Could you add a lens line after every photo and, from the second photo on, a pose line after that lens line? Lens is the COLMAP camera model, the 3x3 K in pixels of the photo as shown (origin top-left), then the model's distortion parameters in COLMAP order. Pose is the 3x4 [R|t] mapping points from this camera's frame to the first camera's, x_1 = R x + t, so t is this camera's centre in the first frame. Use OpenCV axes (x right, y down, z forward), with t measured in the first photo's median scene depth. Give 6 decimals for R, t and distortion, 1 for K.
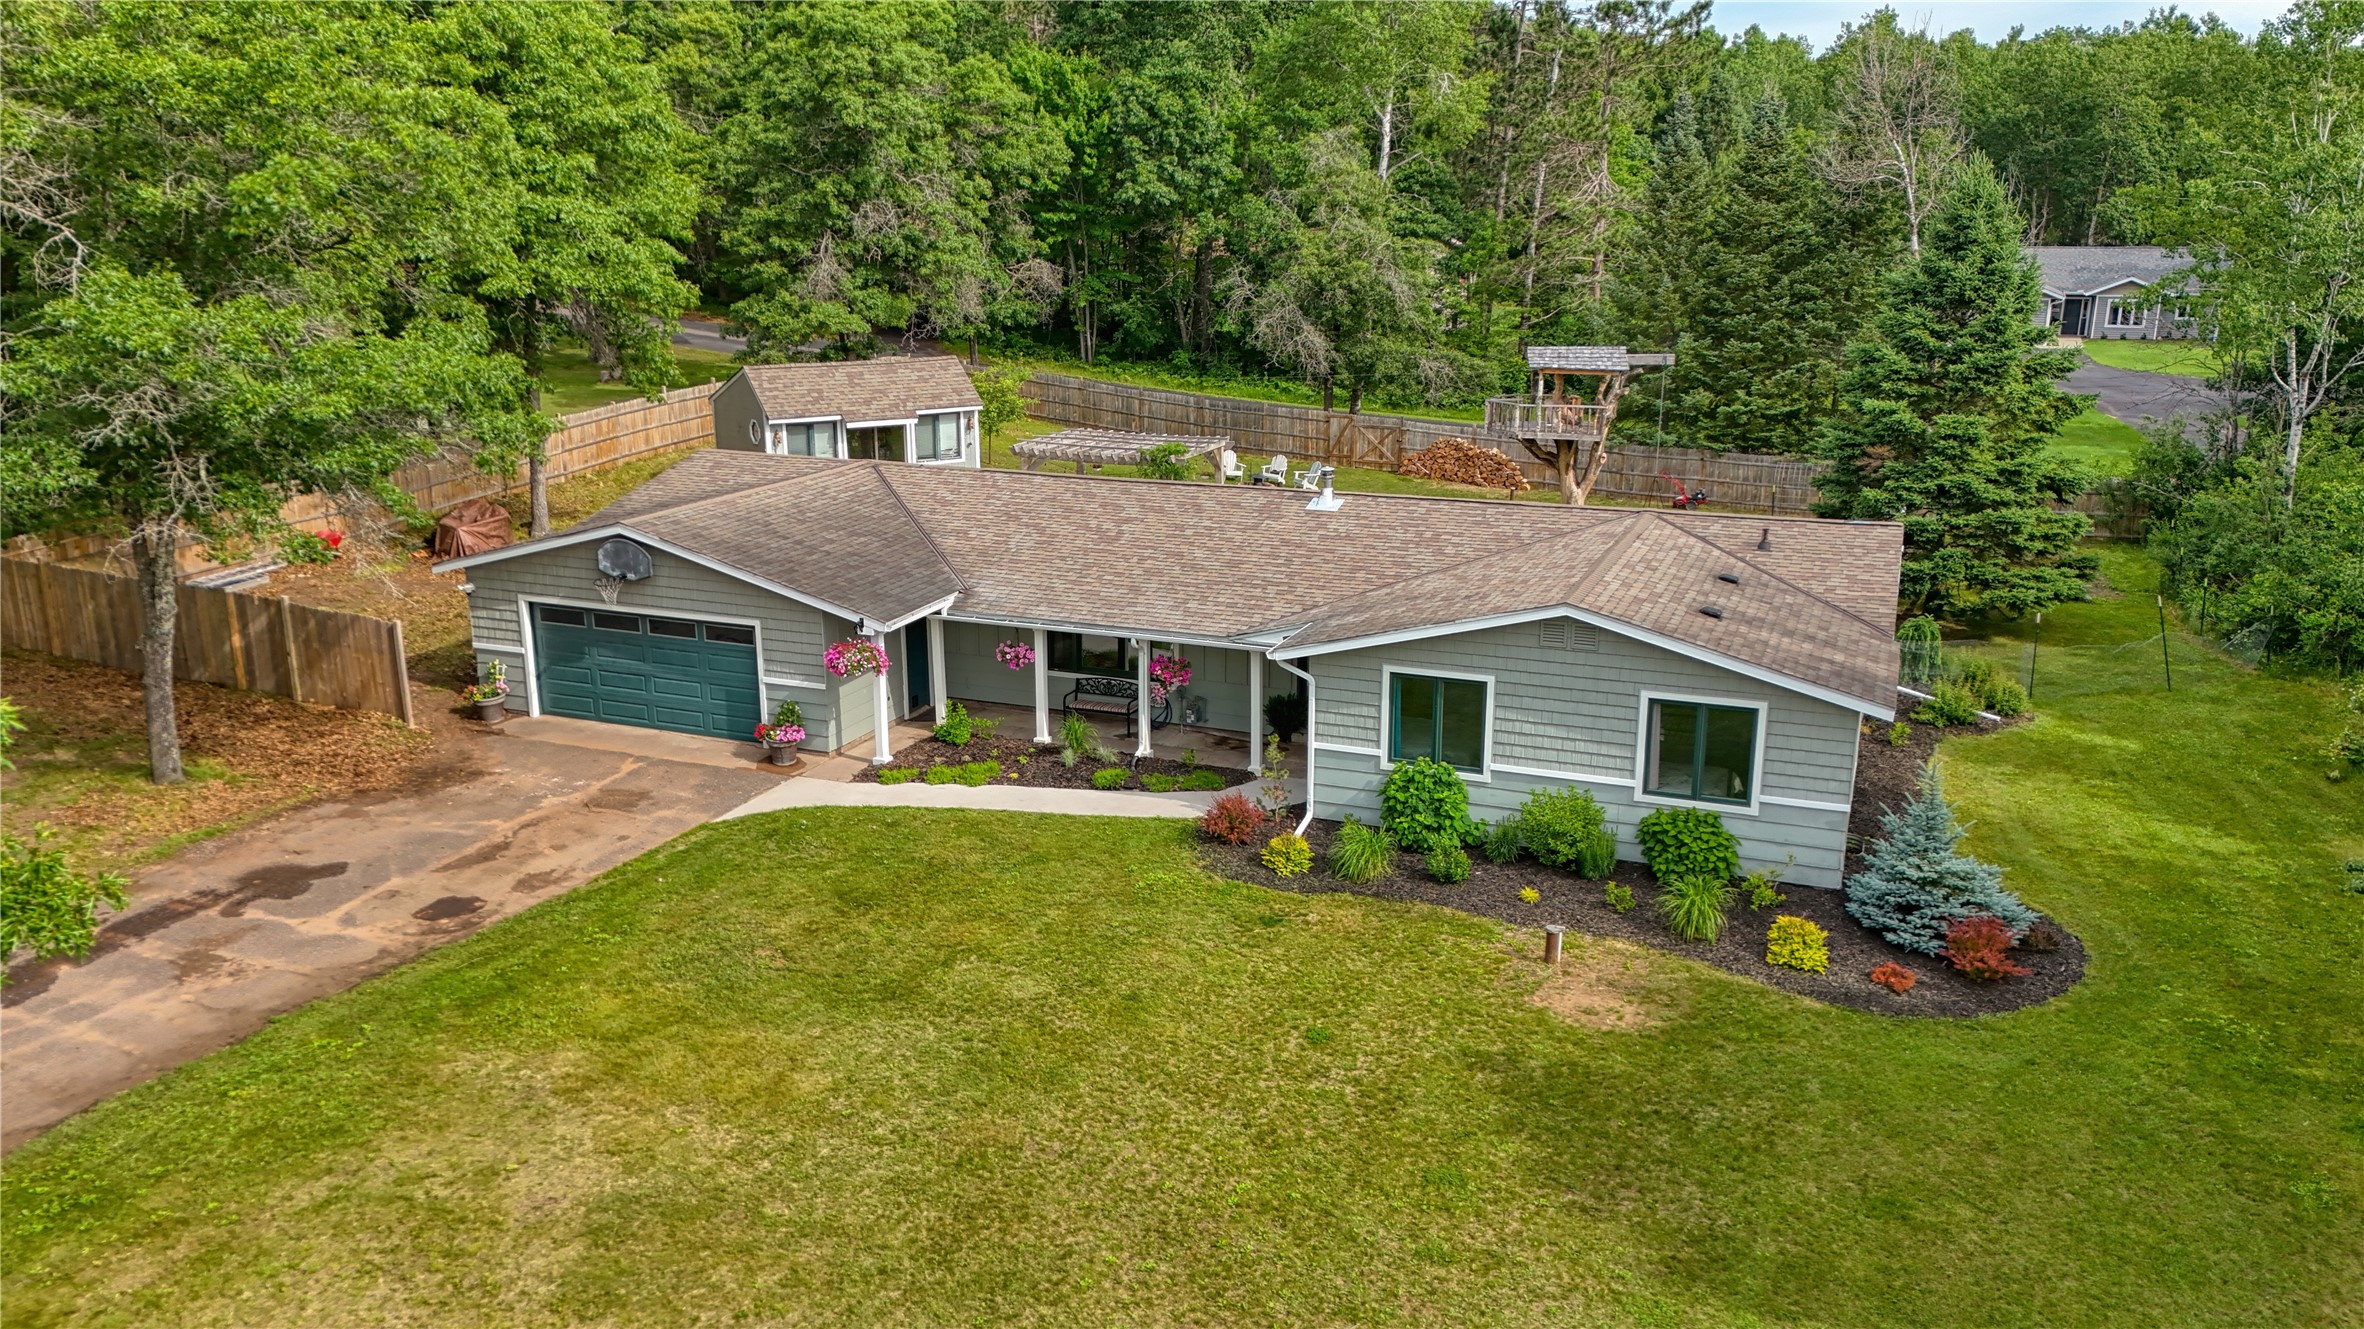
lens RADIAL K [[1737.1, 0, 1187.9], [0, 1737.1, 675.6], [0, 0, 1]] dist [0.084666, -0.100583]
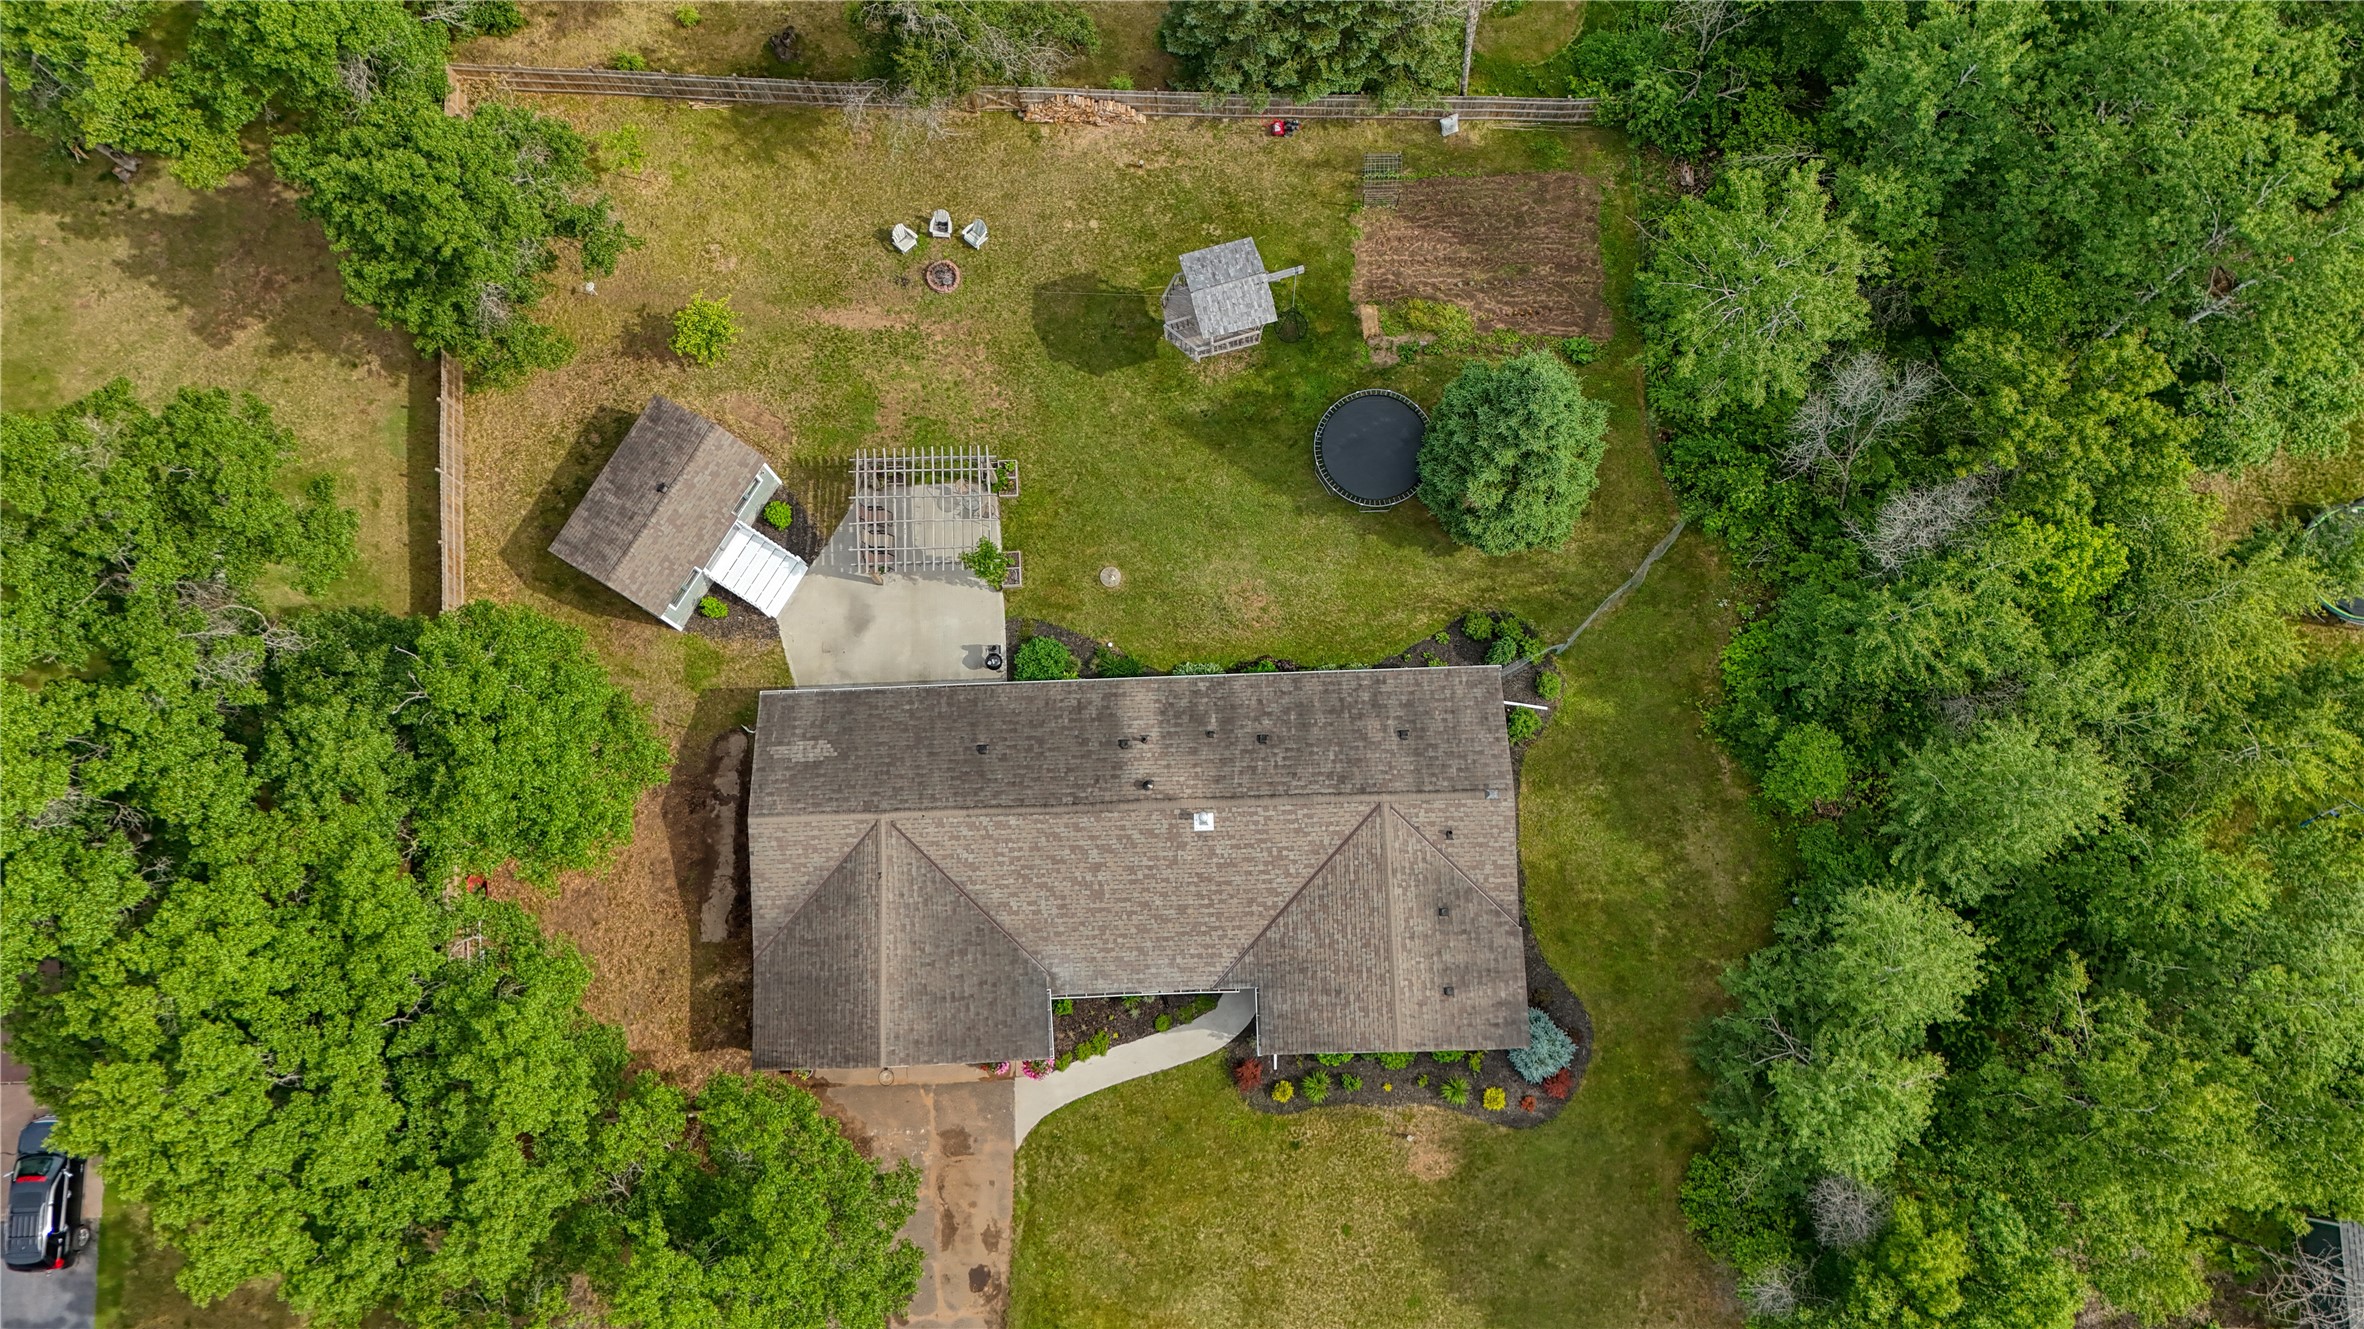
lens RADIAL K [[1737.1, 0, 1187.9], [0, 1737.1, 675.6], [0, 0, 1]] dist [0.084666, -0.100583]
pose [[0.913470, -0.402888, 0.057046, 0.032150], [0.131004, 0.423918, 0.896176, -2.130358], [-0.385242, -0.811156, 0.440017, 0.464337]]
